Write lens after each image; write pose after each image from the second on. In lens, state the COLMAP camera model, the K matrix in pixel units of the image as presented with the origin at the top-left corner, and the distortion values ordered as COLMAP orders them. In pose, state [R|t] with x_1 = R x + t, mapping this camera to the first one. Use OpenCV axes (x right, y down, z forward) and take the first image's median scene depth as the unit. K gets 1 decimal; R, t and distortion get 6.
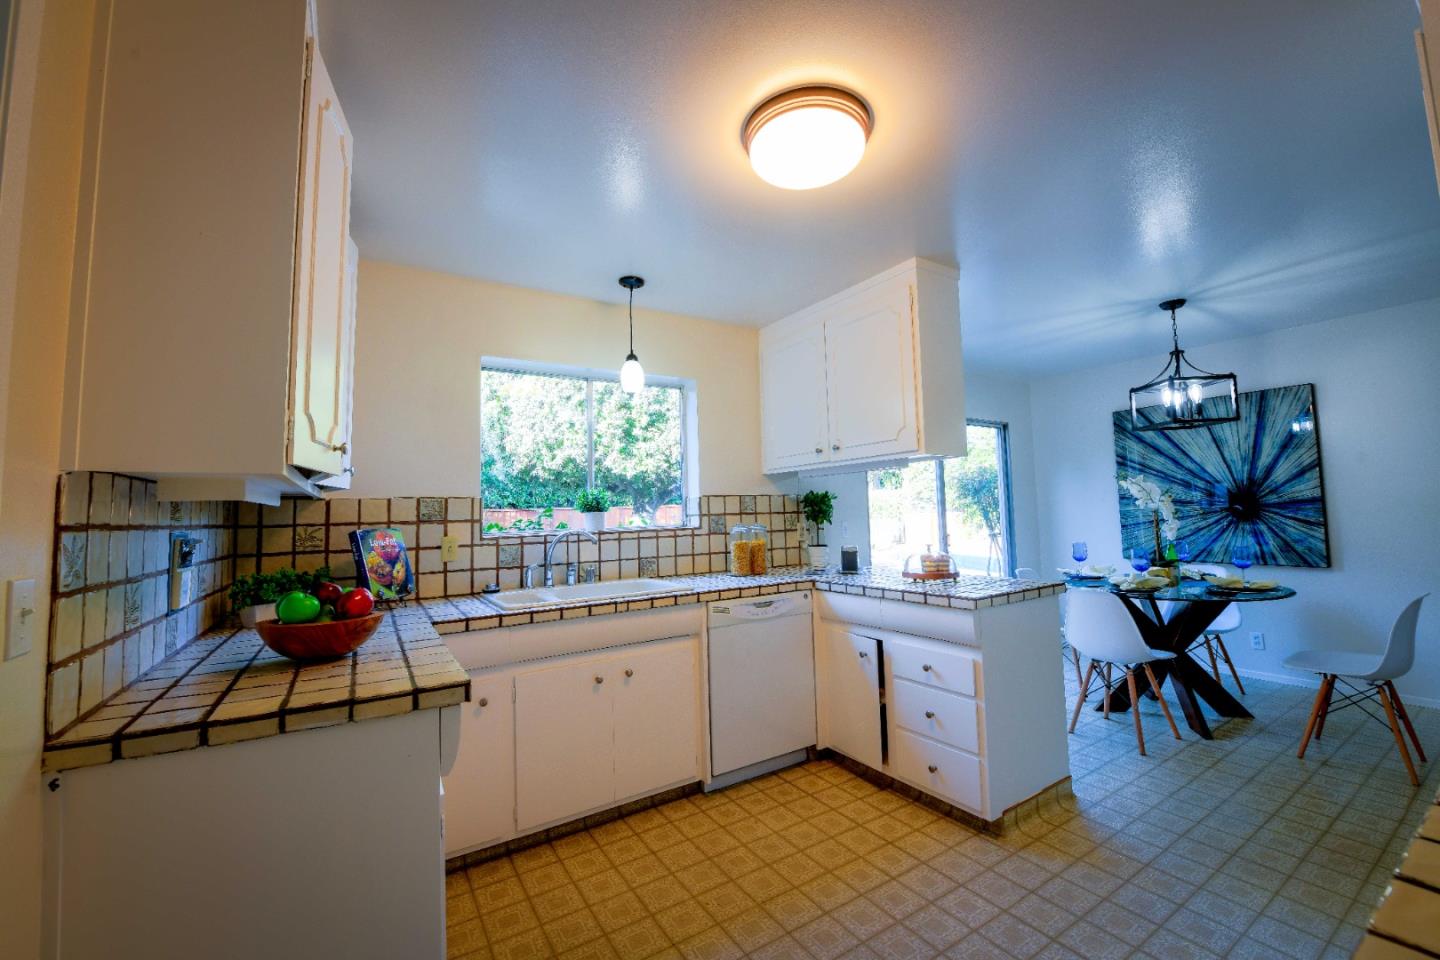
lens RADIAL K [[571.8, 0, 721.7], [0, 571.8, 471.9], [0, 0, 1]] dist [-0.016706, -0.002474]
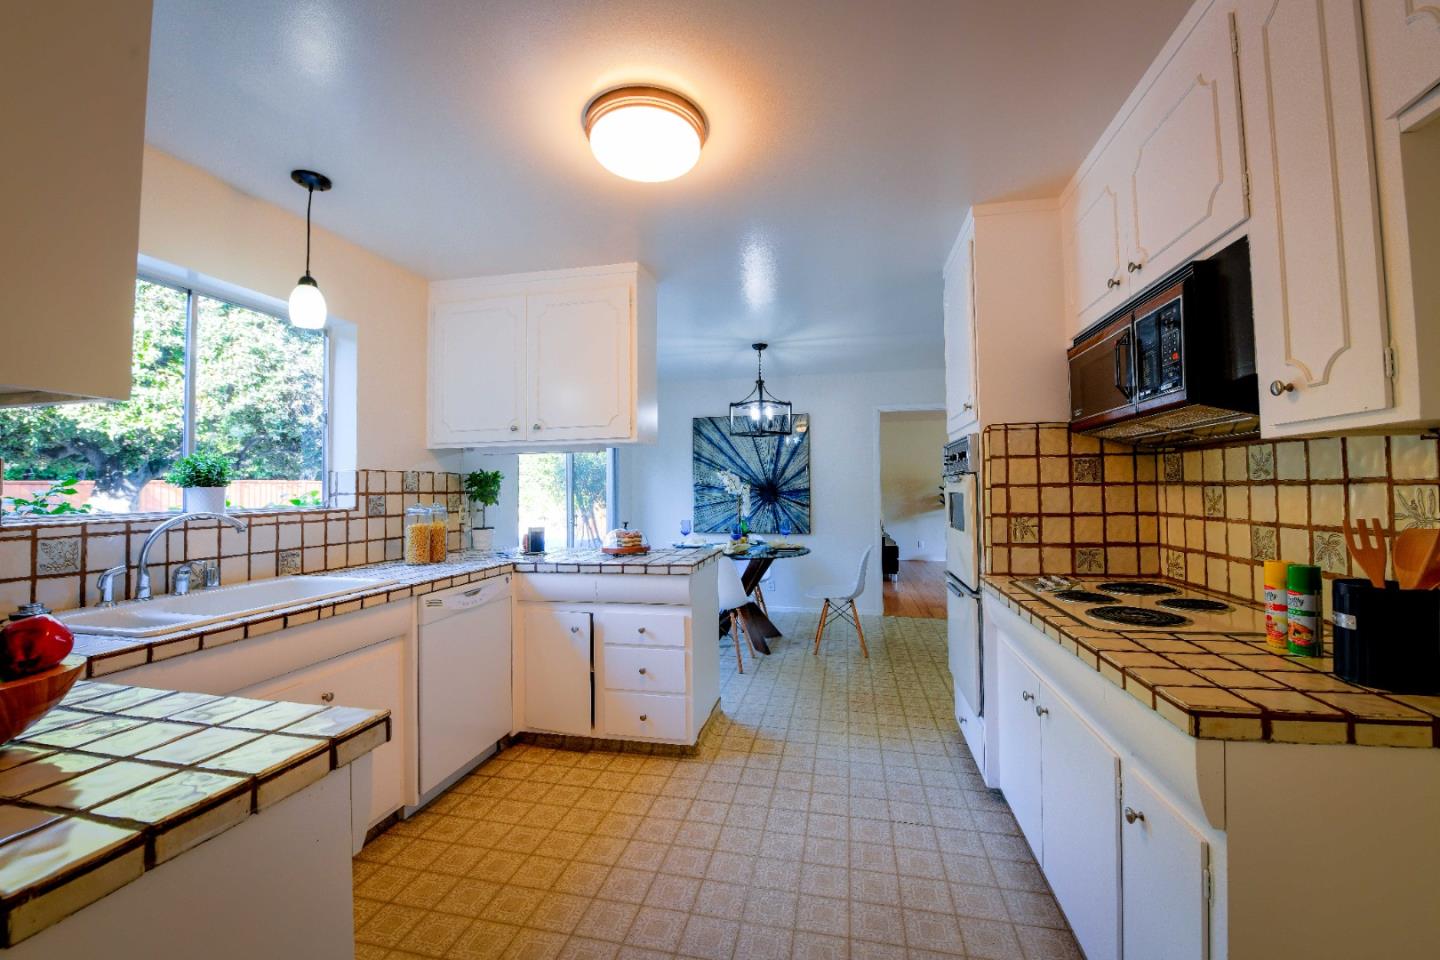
lens RADIAL K [[571.8, 0, 719.6], [0, 571.8, 472.8], [0, 0, 1]] dist [-0.016706, -0.002474]
pose [[0.701434, 0.039300, 0.711650, -0.246984], [-0.060164, 0.998180, 0.004177, 0.011818], [-0.710190, -0.045746, 0.702522, 0.074471]]
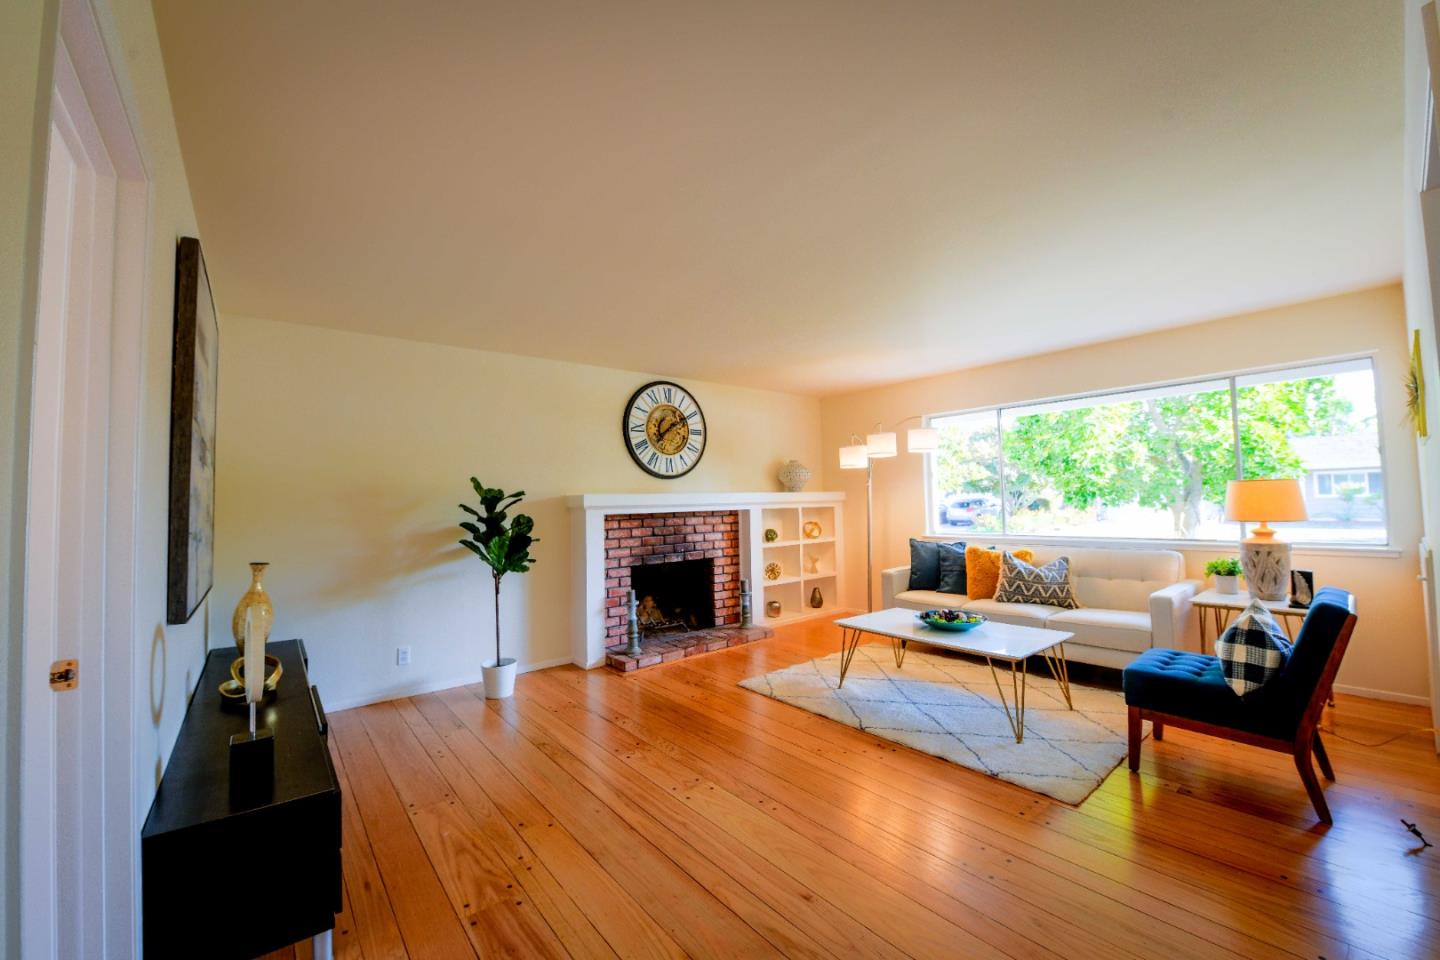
lens RADIAL K [[571.8, 0, 723.0], [0, 571.8, 473.3], [0, 0, 1]] dist [-0.016706, -0.002474]
pose [[-0.115508, 0.072496, 0.990657, 1.407091], [-0.046343, 0.995854, -0.078279, 0.027128], [-0.992225, -0.054952, -0.111670, 0.927632]]
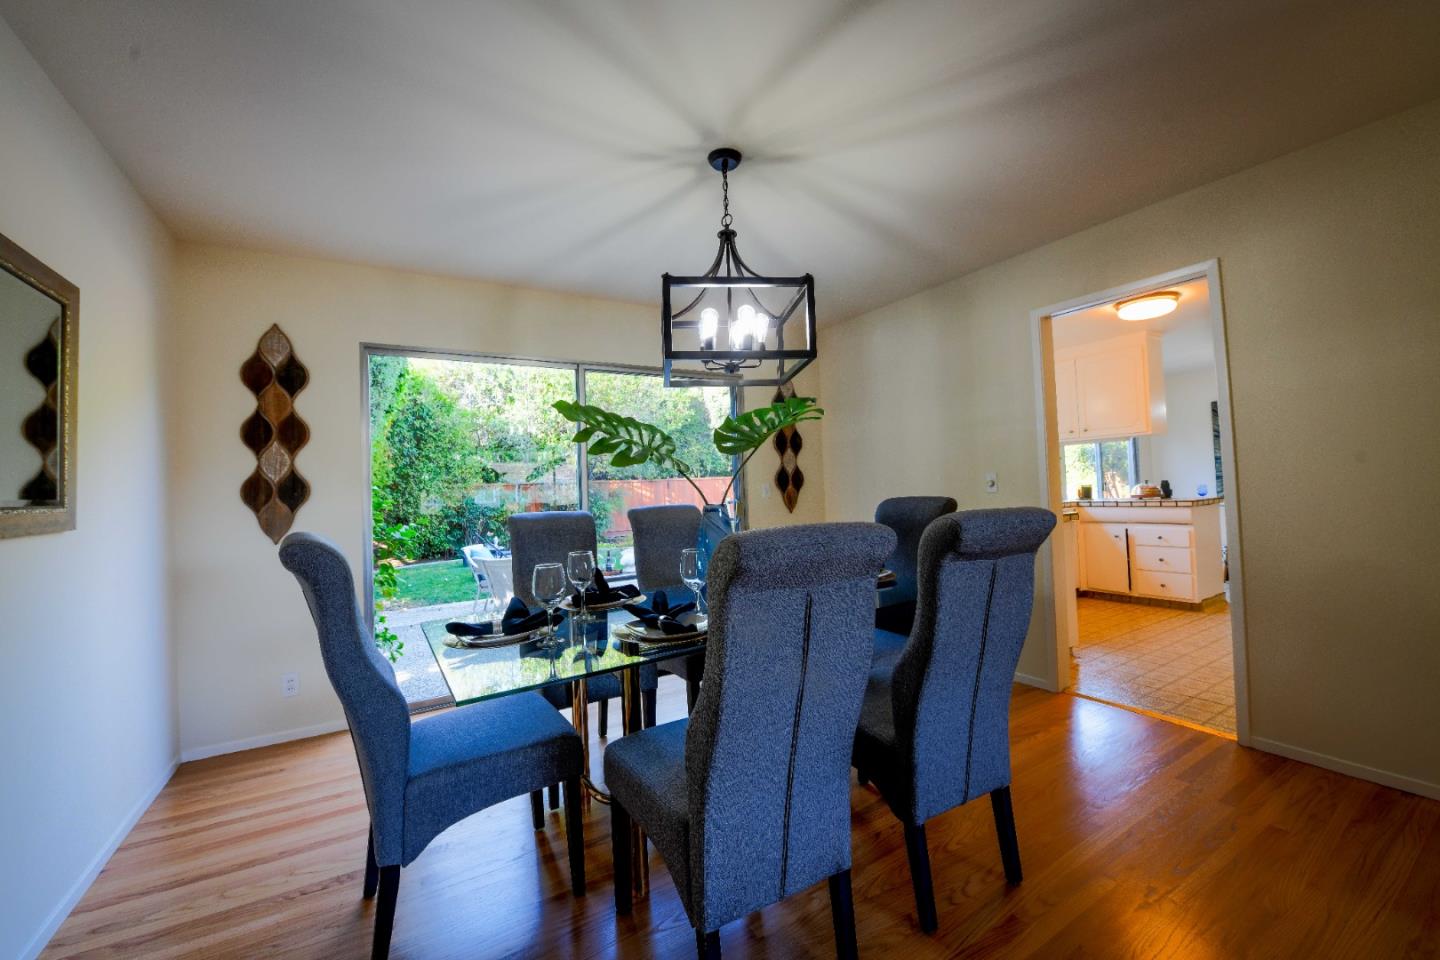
lens RADIAL K [[571.8, 0, 718.1], [0, 571.8, 473.2], [0, 0, 1]] dist [-0.016706, -0.002474]
pose [[0.999679, -0.012854, -0.021849, -0.832652], [0.013832, 0.998880, 0.045245, -0.002814], [0.021243, -0.045533, 0.998737, -0.744608]]
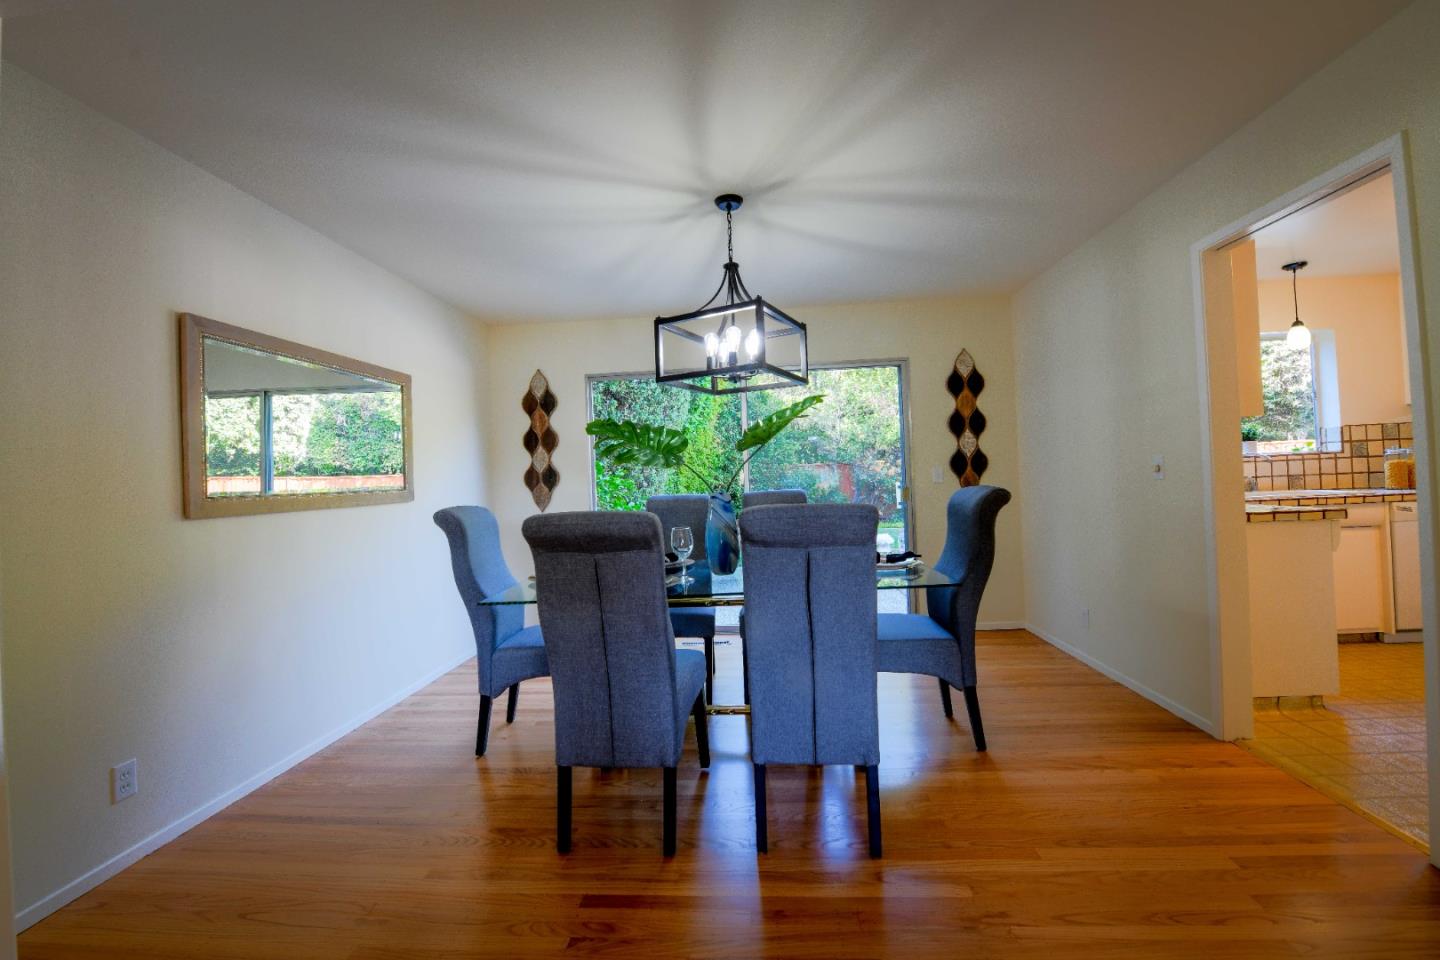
lens RADIAL K [[571.8, 0, 717.7], [0, 571.8, 472.9], [0, 0, 1]] dist [-0.016706, -0.002474]
pose [[0.803695, -0.014239, -0.594871, -0.397179], [0.062790, 0.996162, 0.060987, -0.013716], [0.591719, -0.086367, 0.801505, -0.738043]]
